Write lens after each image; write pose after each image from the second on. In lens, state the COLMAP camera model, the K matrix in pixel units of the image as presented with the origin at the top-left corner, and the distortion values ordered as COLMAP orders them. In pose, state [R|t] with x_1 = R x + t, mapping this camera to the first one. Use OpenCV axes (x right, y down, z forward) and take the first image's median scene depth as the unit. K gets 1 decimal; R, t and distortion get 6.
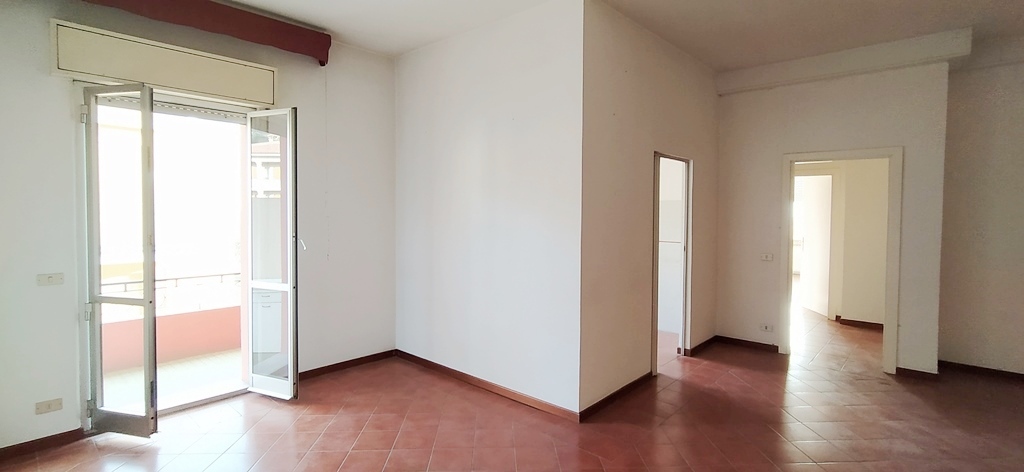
lens RADIAL K [[472.9, 0, 517.2], [0, 472.9, 225.3], [0, 0, 1]] dist [0.000864, 0.000435]
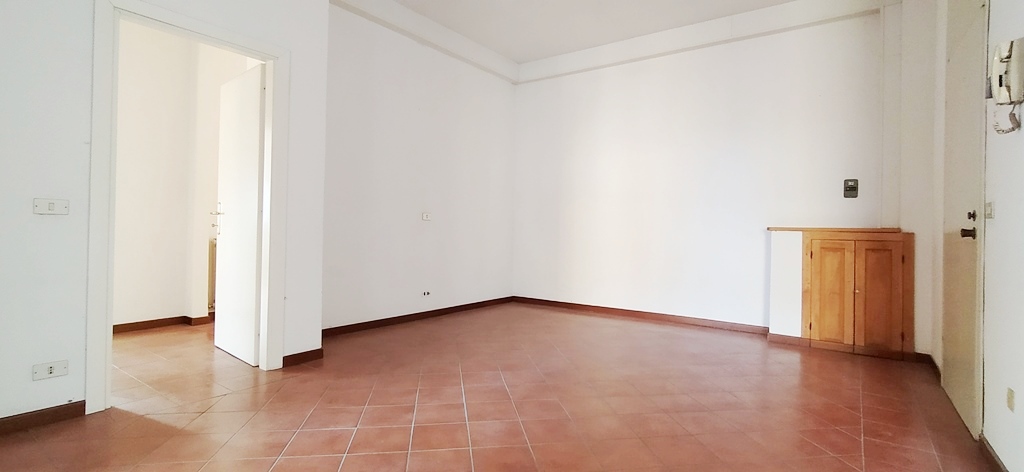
lens RADIAL K [[472.9, 0, 517.2], [0, 472.9, 225.3], [0, 0, 1]] dist [0.000864, 0.000435]
pose [[-0.101873, -0.004074, 0.994789, 0.061466], [0.016385, 0.999849, 0.005772, 0.107737], [-0.994662, 0.016888, -0.101791, 0.752637]]
